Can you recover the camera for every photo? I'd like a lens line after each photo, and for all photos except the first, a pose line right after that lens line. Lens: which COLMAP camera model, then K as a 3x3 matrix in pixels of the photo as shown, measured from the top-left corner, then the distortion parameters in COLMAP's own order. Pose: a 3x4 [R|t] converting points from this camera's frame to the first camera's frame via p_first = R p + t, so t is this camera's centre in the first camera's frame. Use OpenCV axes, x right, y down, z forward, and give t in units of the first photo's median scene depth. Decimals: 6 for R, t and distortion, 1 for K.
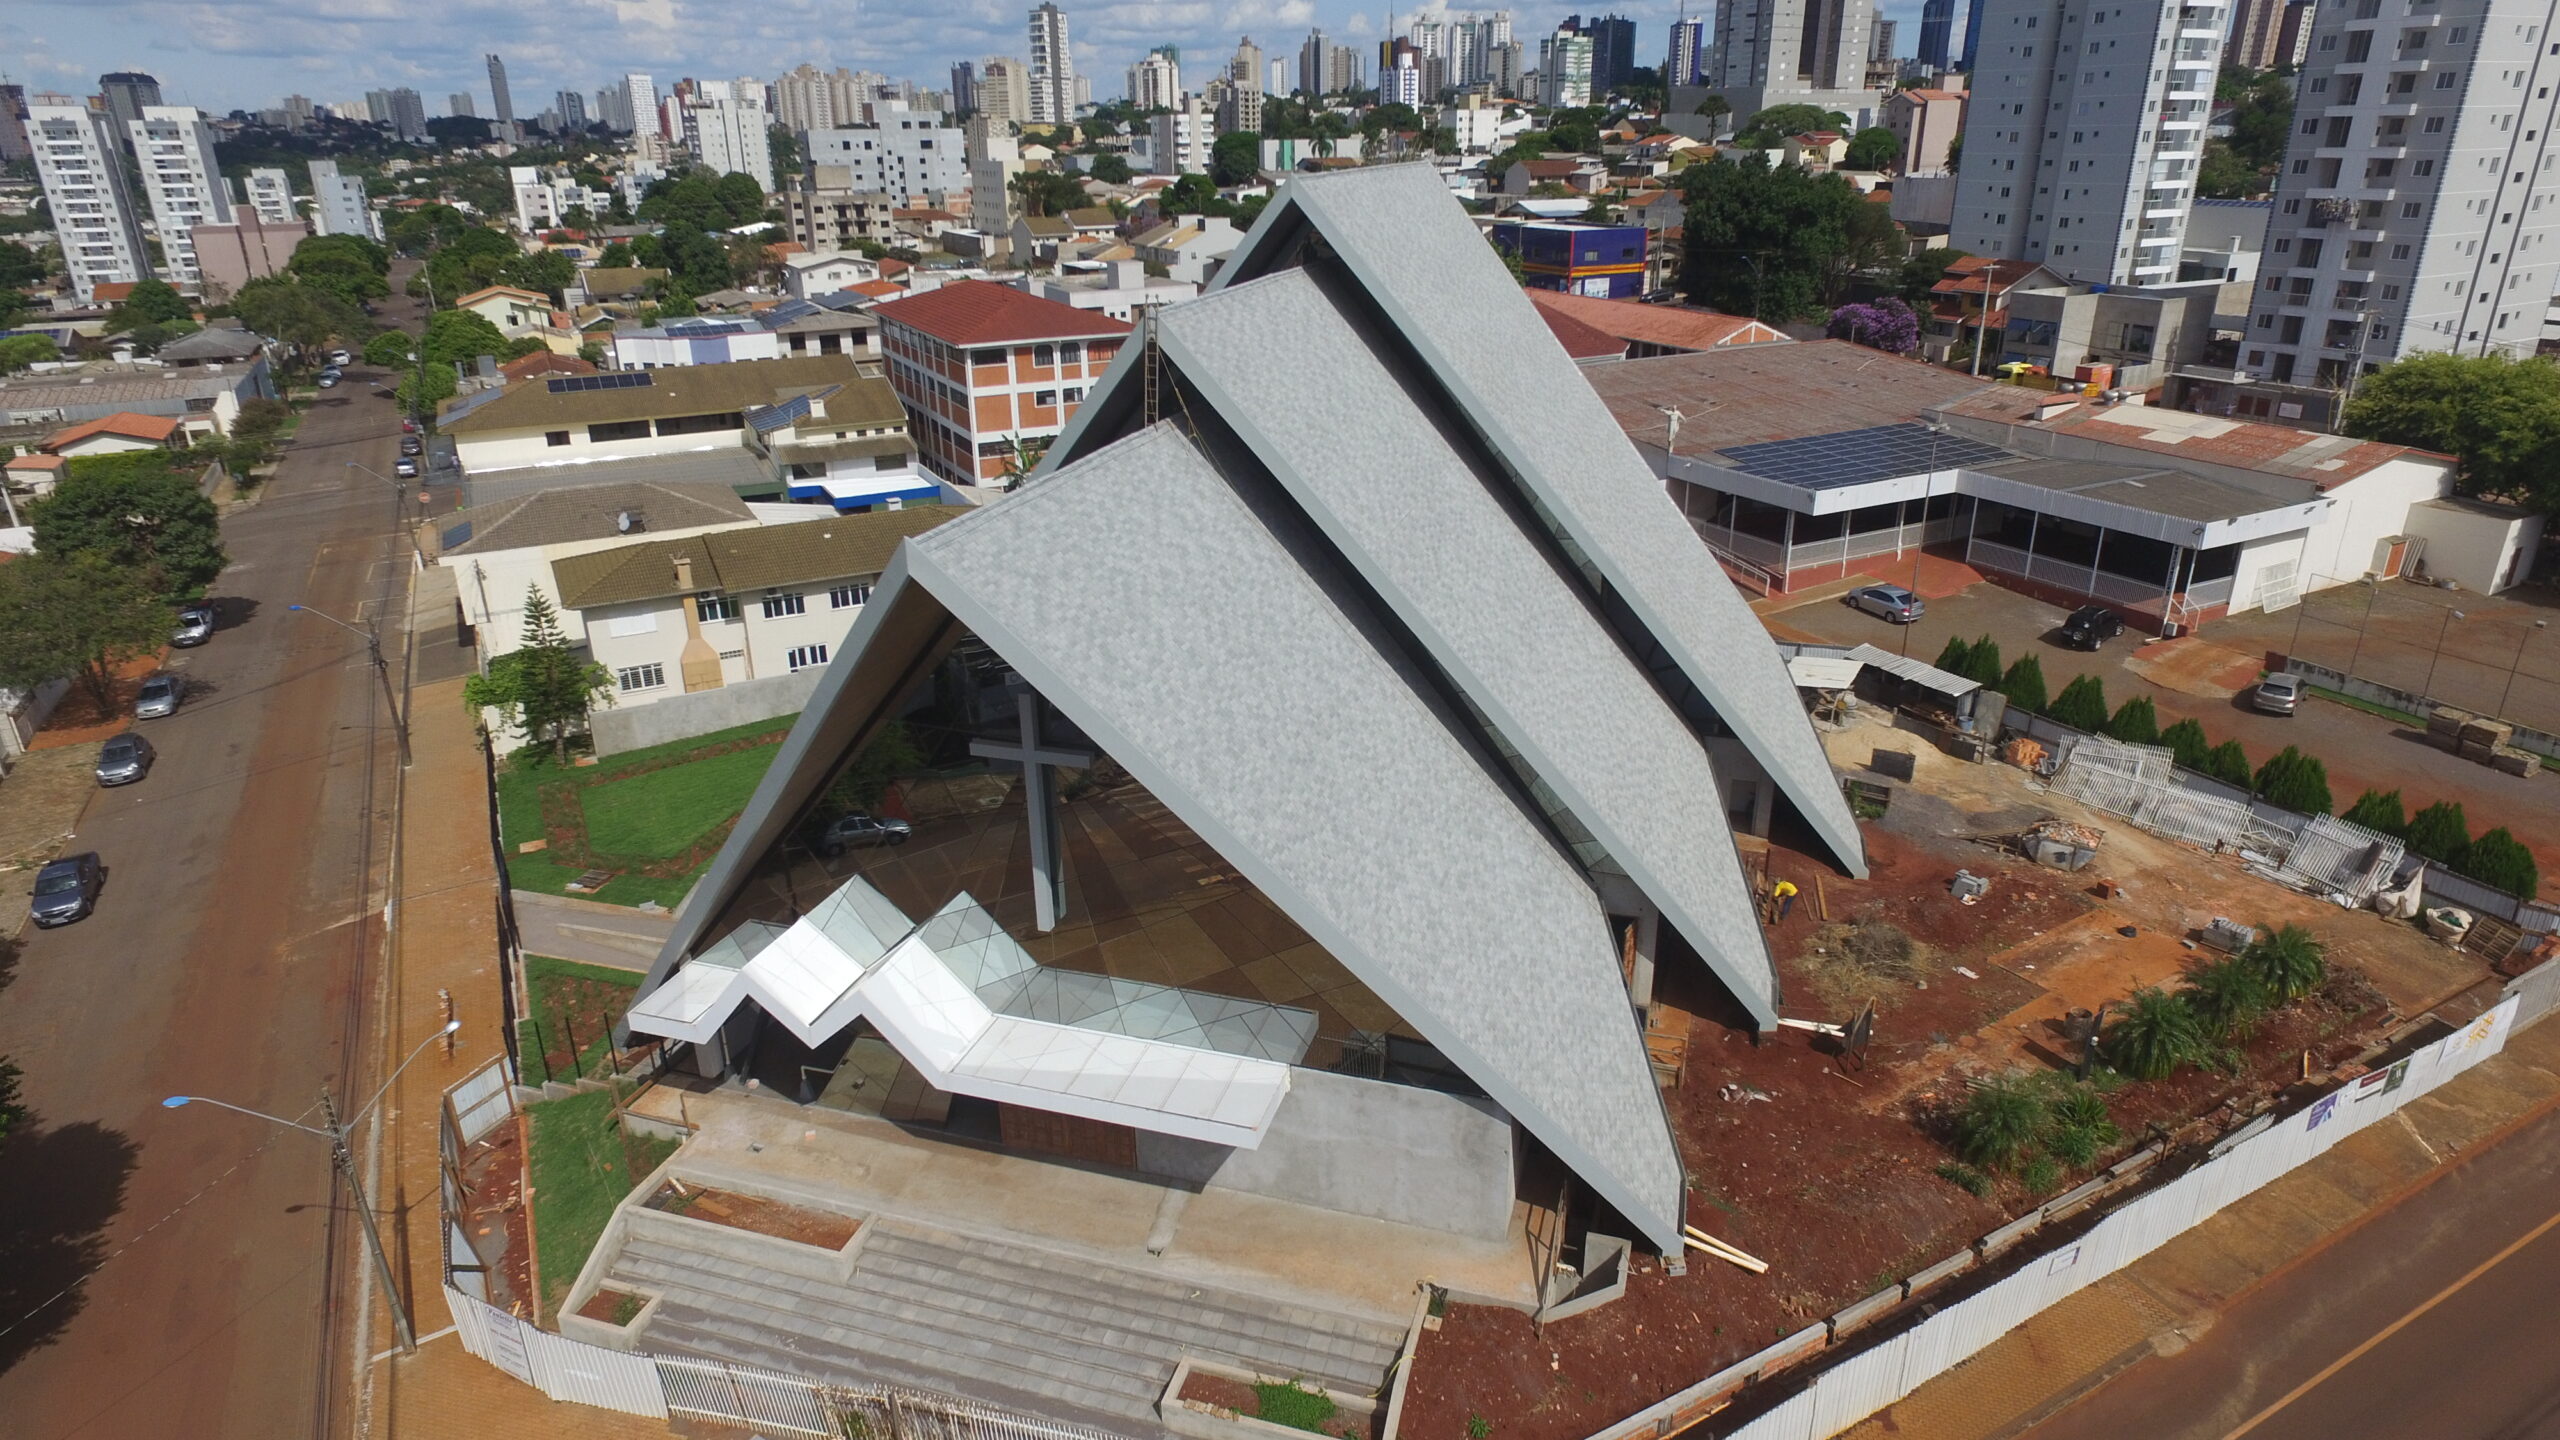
lens RADIAL K [[1485.1, 0, 1284.9], [0, 1485.1, 711.0], [0, 0, 1]] dist [-0.018185, 0.018711]
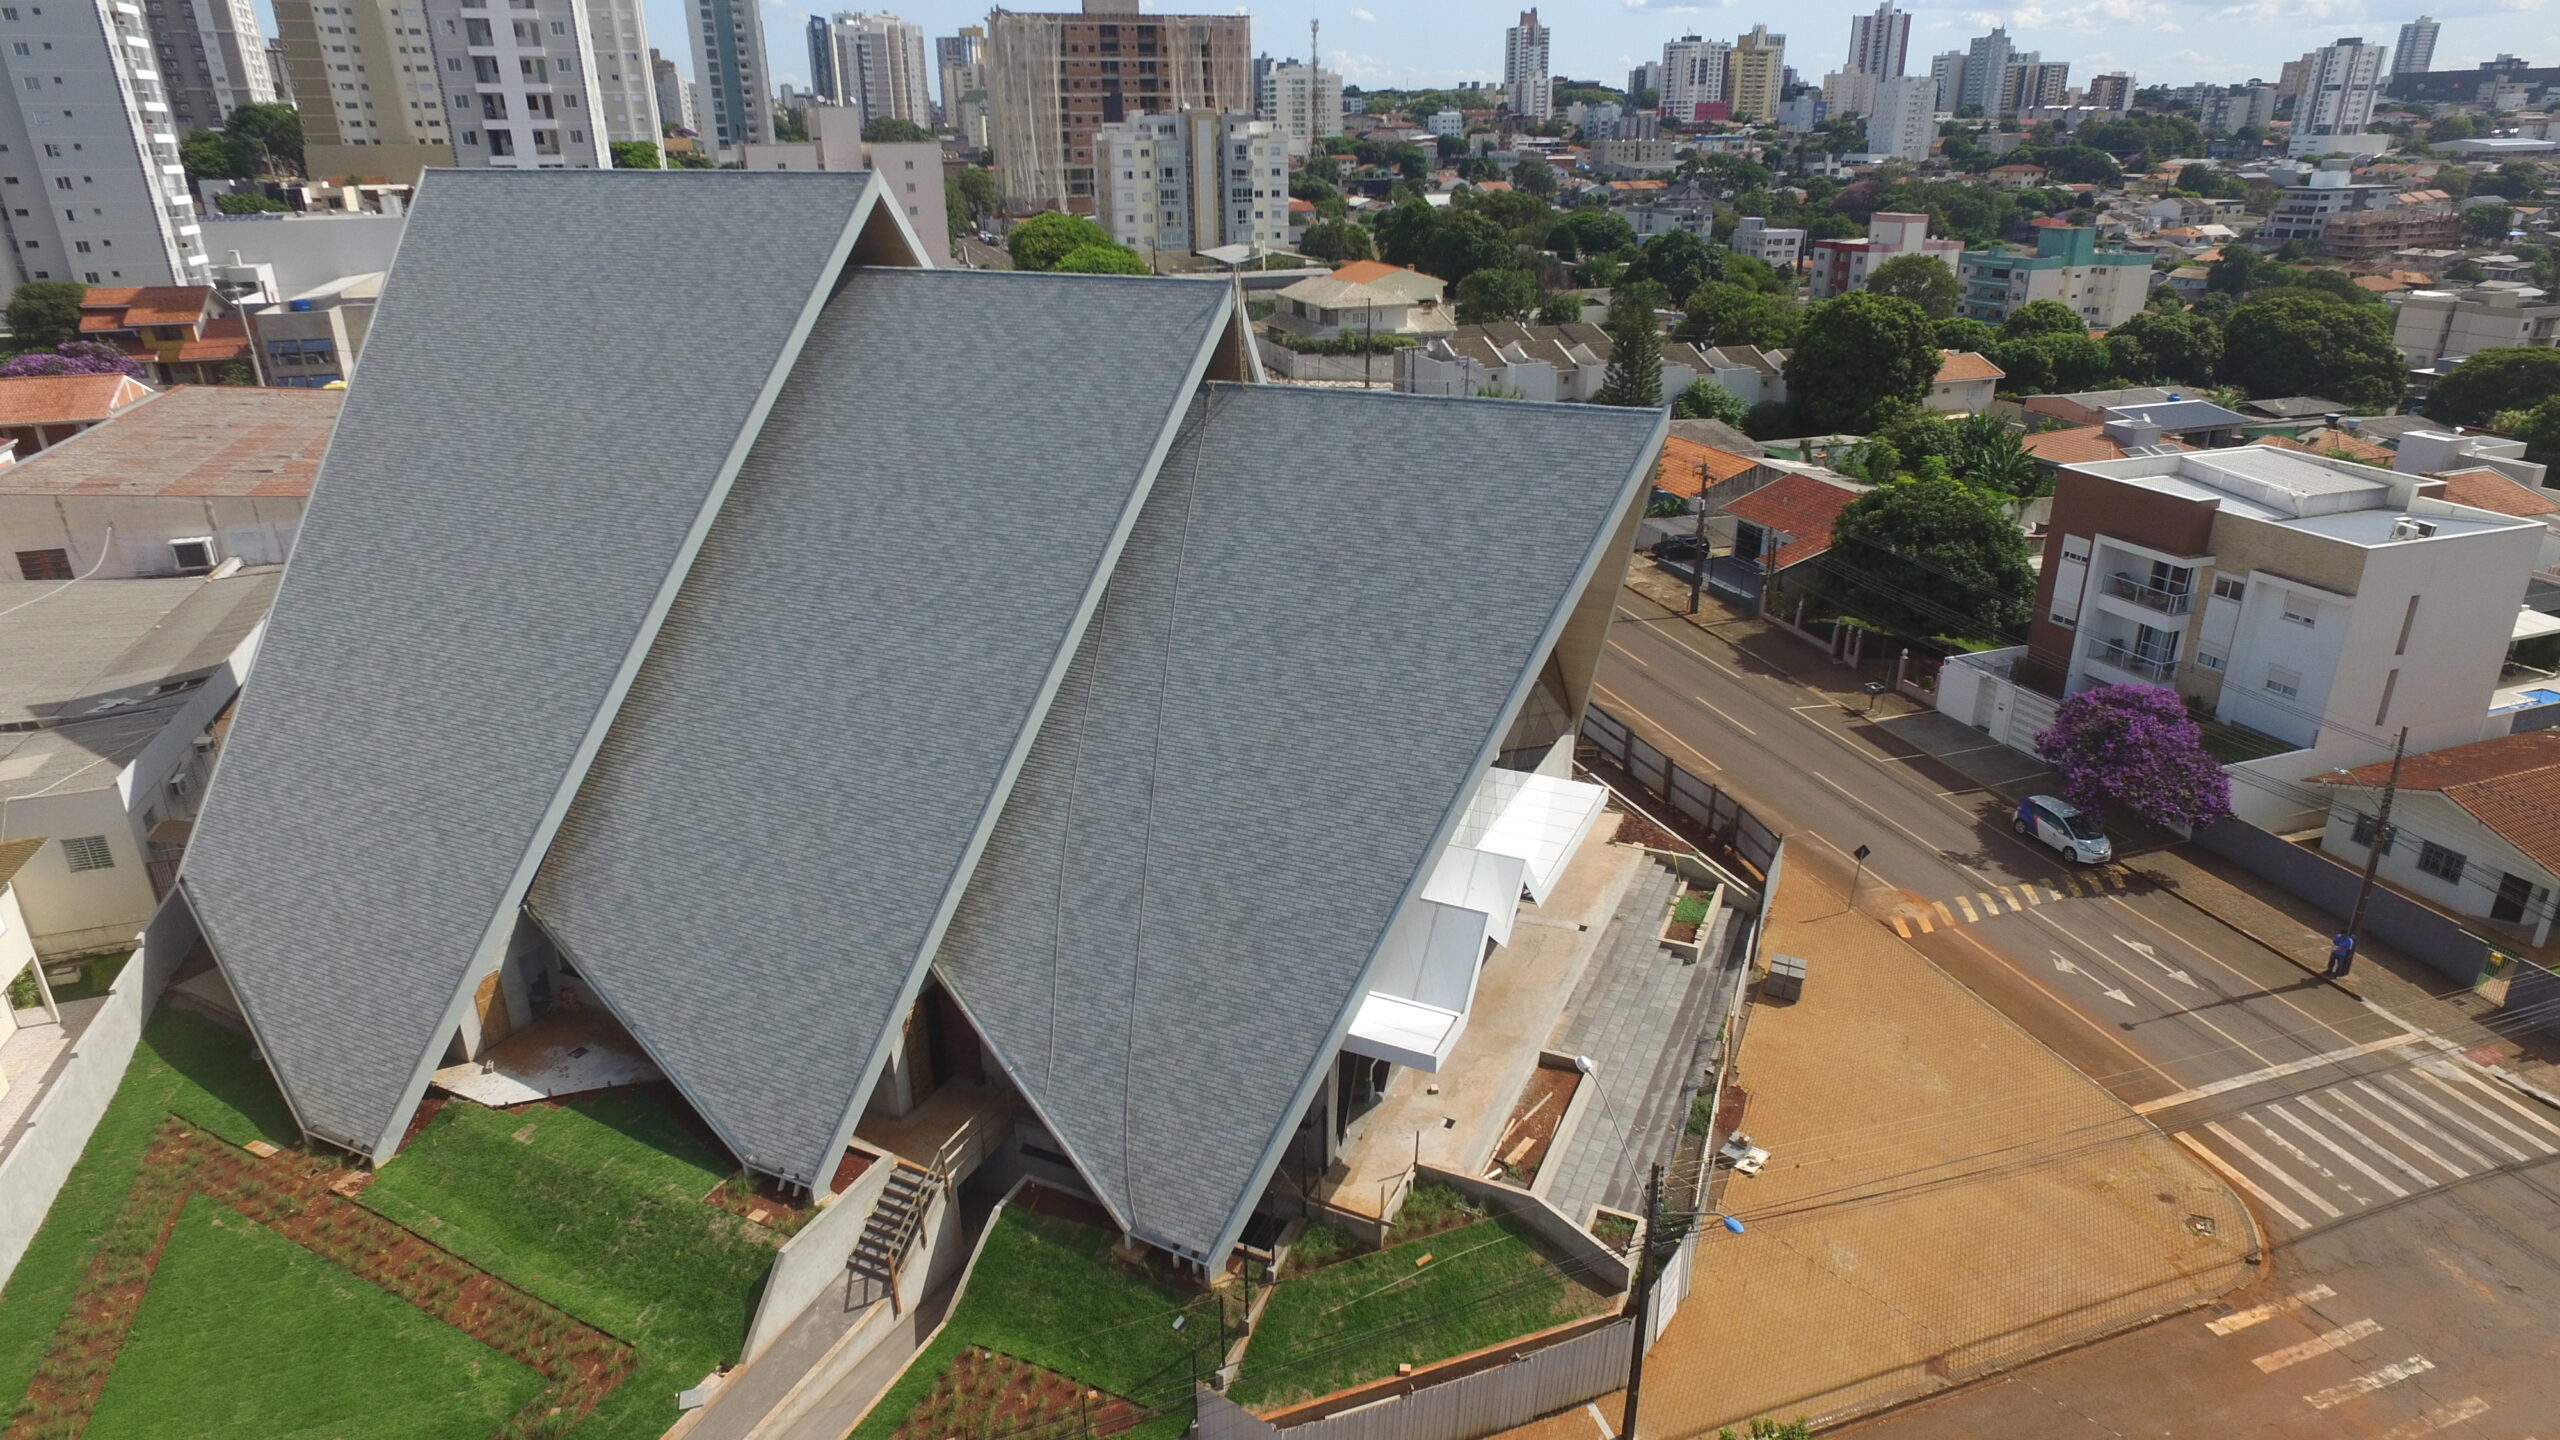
lens RADIAL K [[1485.1, 0, 1292.9], [0, 1485.1, 718.6], [0, 0, 1]] dist [-0.018185, 0.018711]
pose [[0.137345, -0.357939, 0.923589, -0.562266], [0.367061, 0.884432, 0.288178, -0.129365], [-0.920002, 0.299433, 0.252857, 0.355784]]
